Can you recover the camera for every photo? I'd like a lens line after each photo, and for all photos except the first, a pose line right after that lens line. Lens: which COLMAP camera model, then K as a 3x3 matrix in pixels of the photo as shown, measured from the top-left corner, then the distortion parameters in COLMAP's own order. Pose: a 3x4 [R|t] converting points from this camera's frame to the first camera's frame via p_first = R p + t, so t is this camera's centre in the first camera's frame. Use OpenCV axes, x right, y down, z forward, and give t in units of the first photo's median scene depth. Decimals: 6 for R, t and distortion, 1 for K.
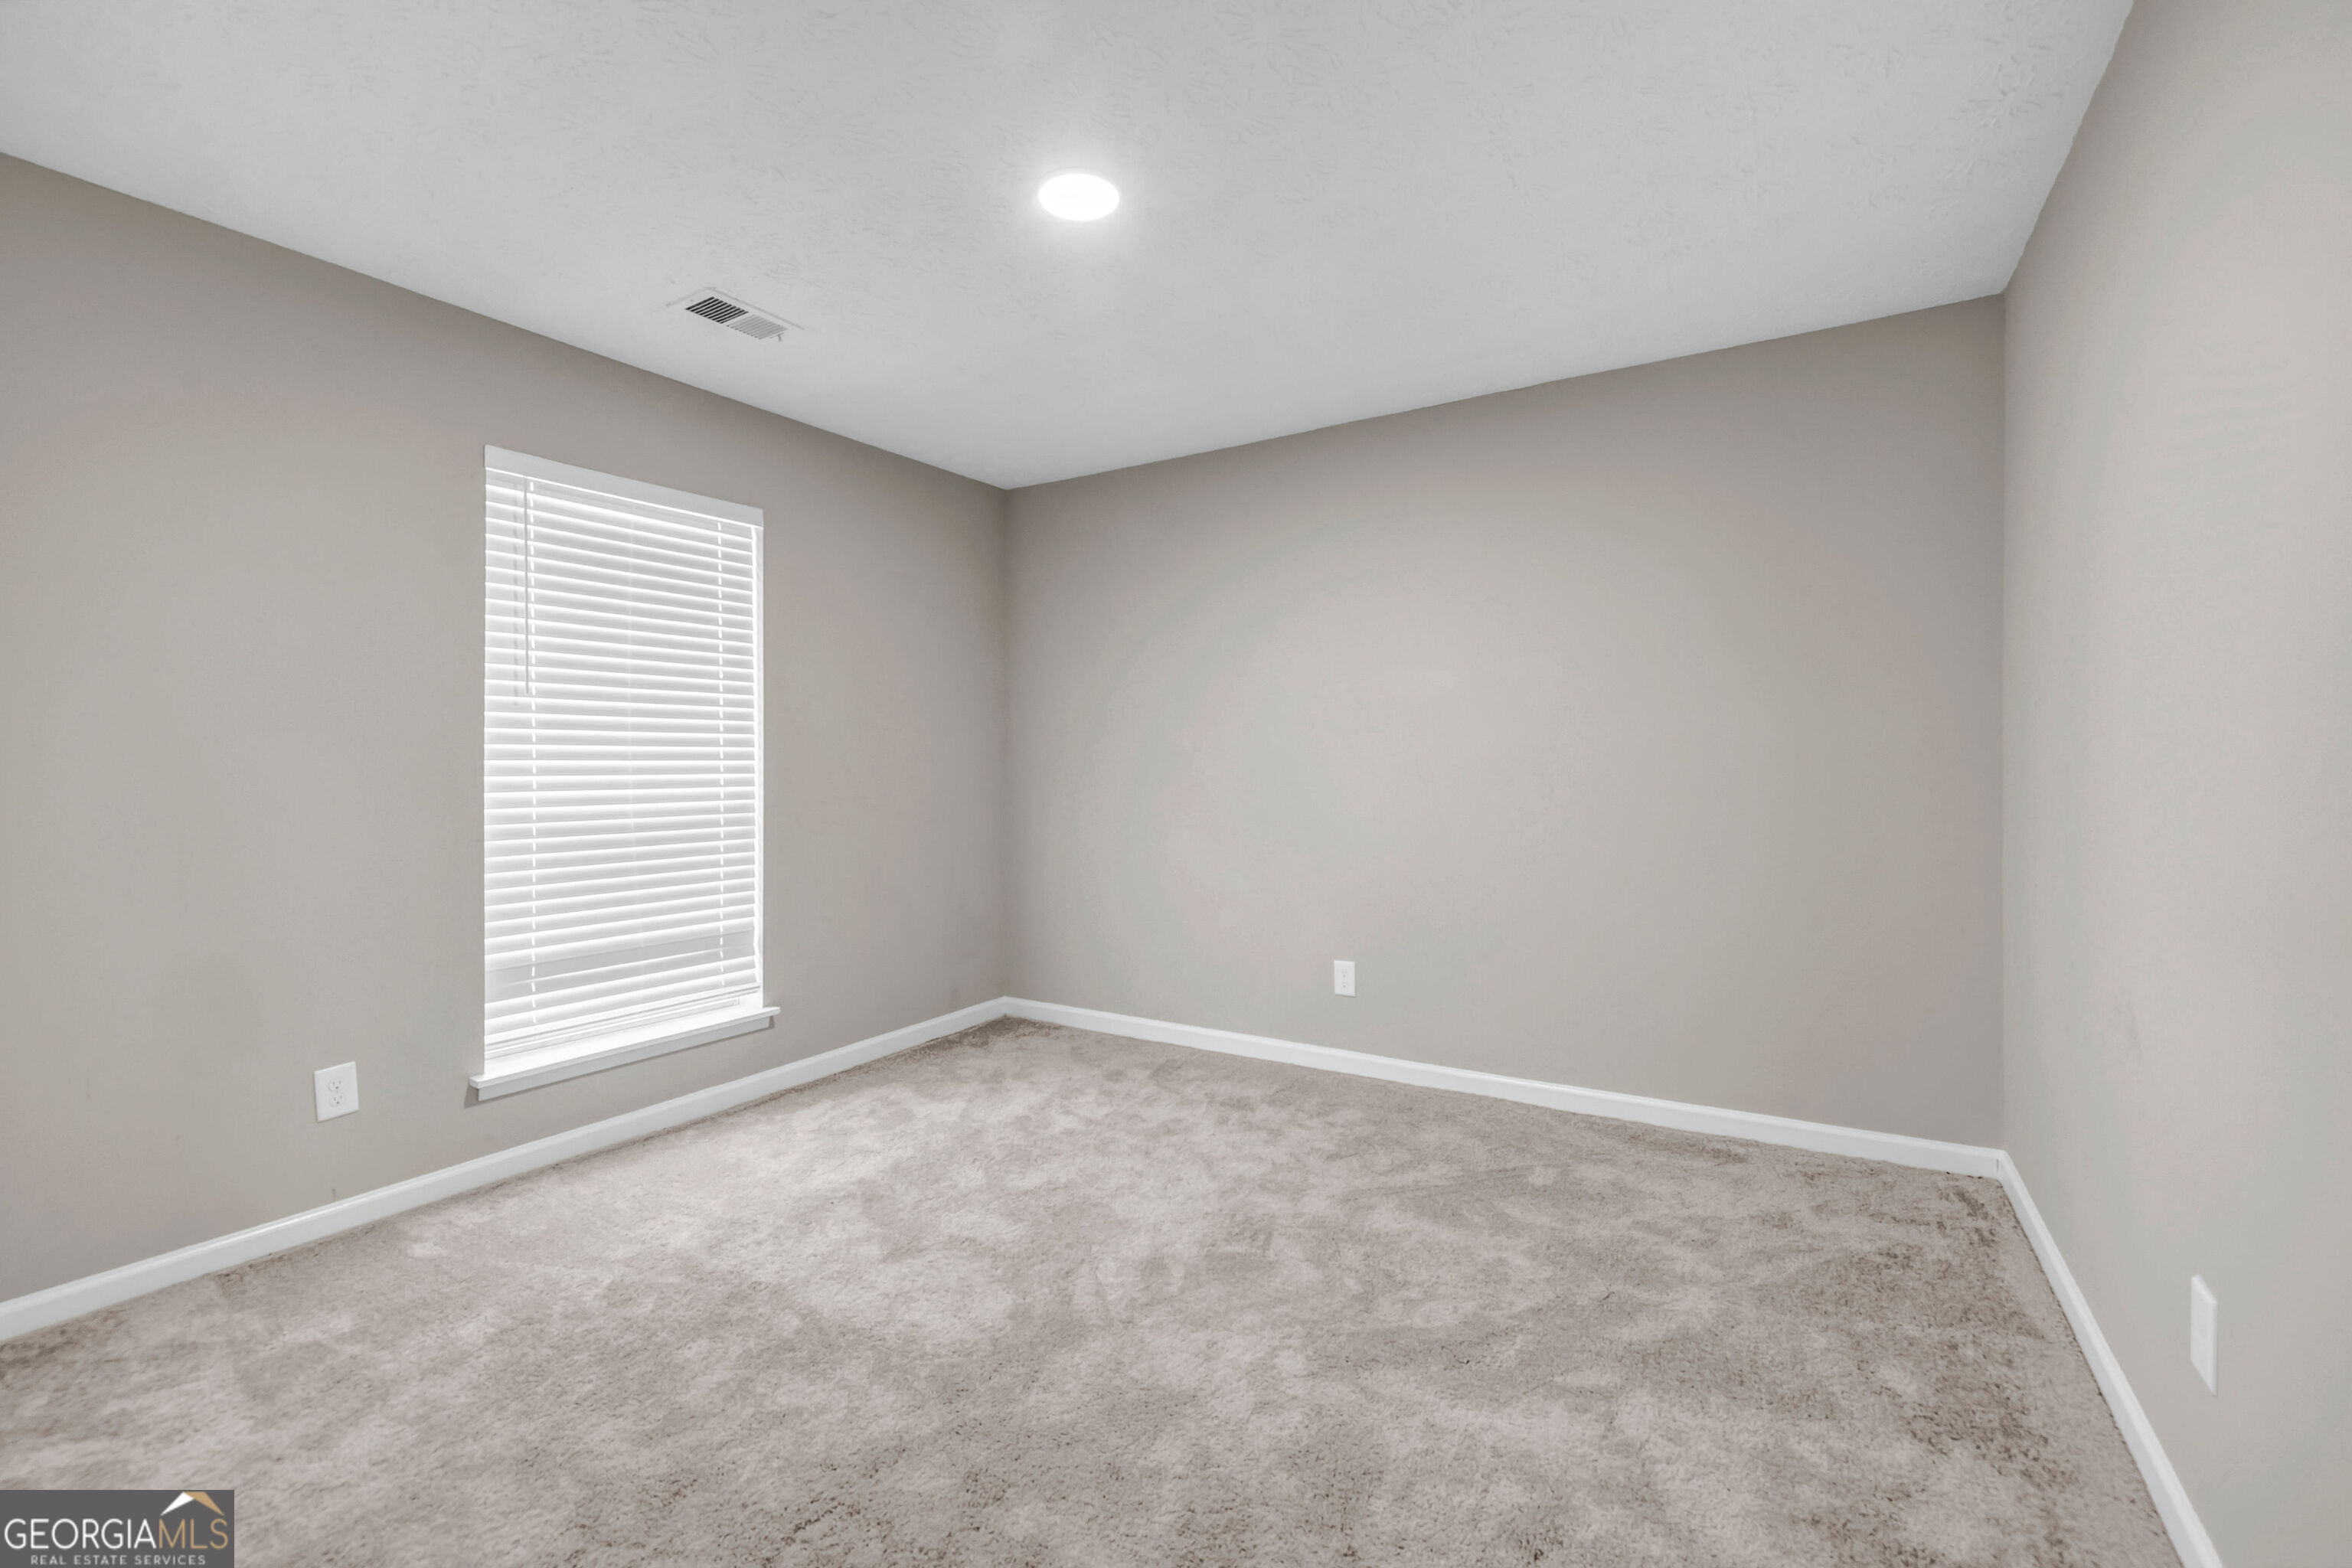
lens RADIAL K [[1033.9, 0, 1175.4], [0, 1033.9, 758.6], [0, 0, 1]] dist [-0.001444, -0.000167]
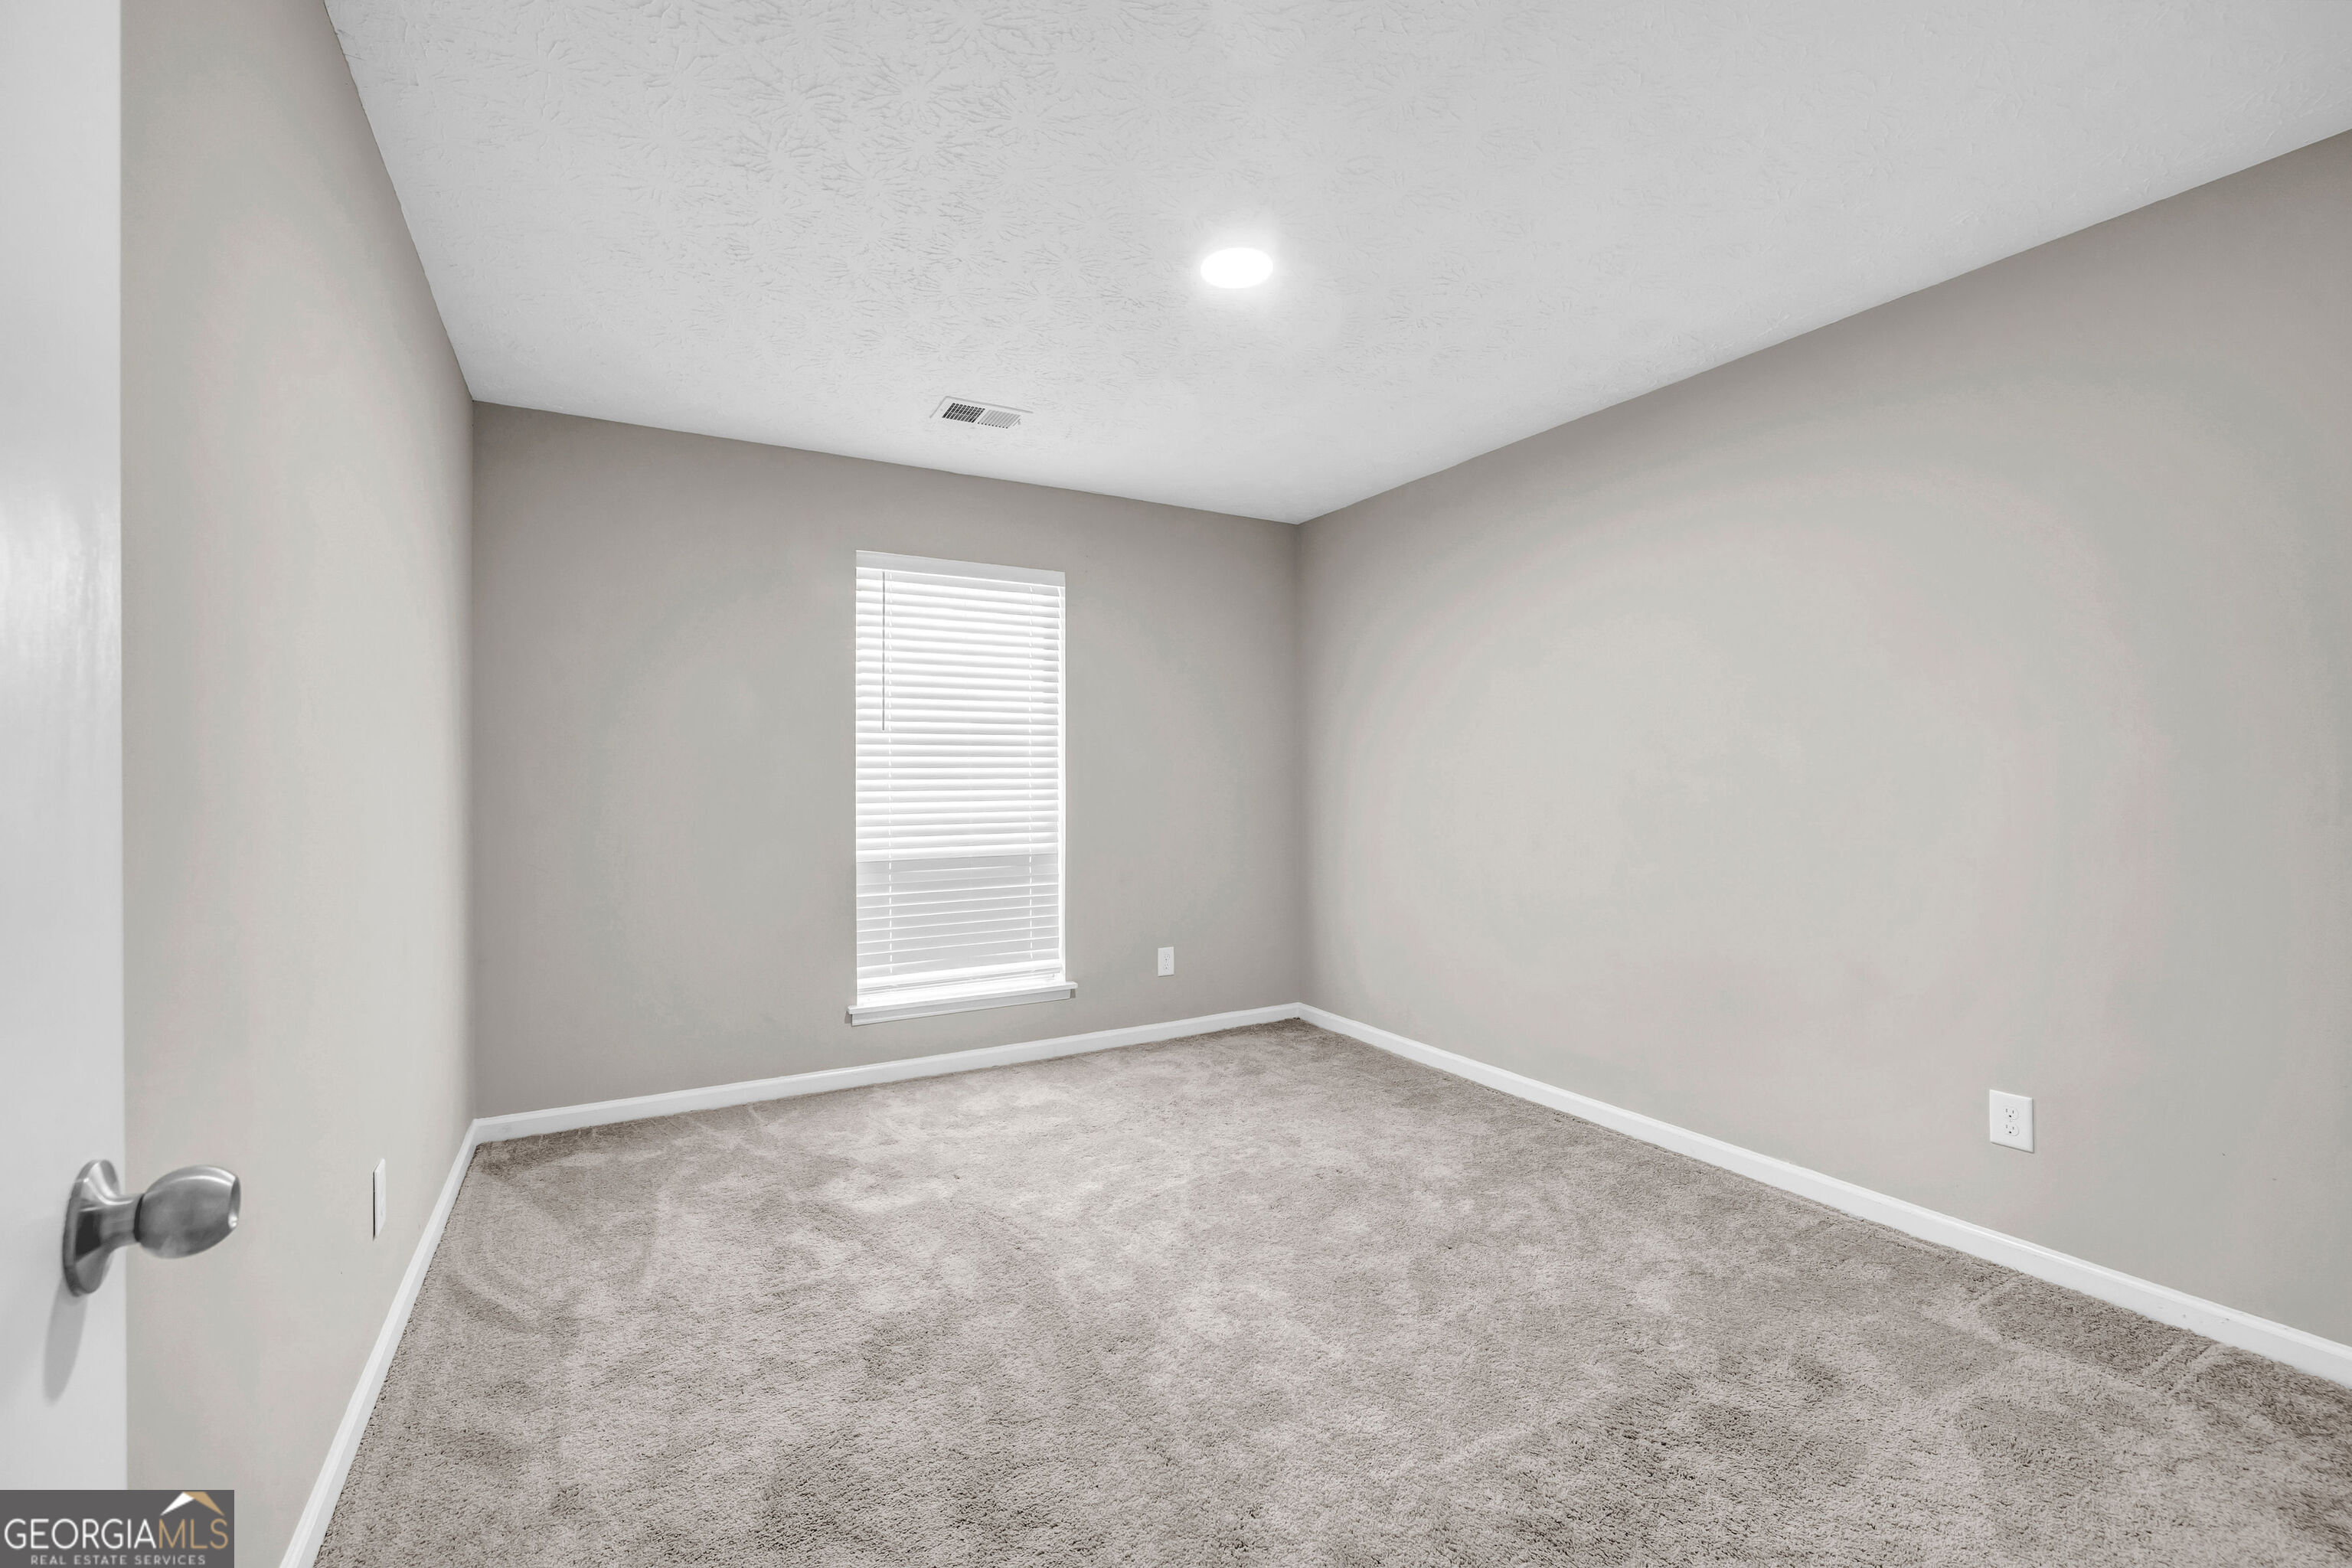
lens RADIAL K [[1033.9, 0, 1173.2], [0, 1033.9, 787.9], [0, 0, 1]] dist [-0.001444, -0.000167]
pose [[0.872510, 0.000830, -0.488595, 0.356085], [0.003158, 0.999968, 0.007338, 0.003666], [0.488586, -0.007946, 0.872480, -0.002664]]
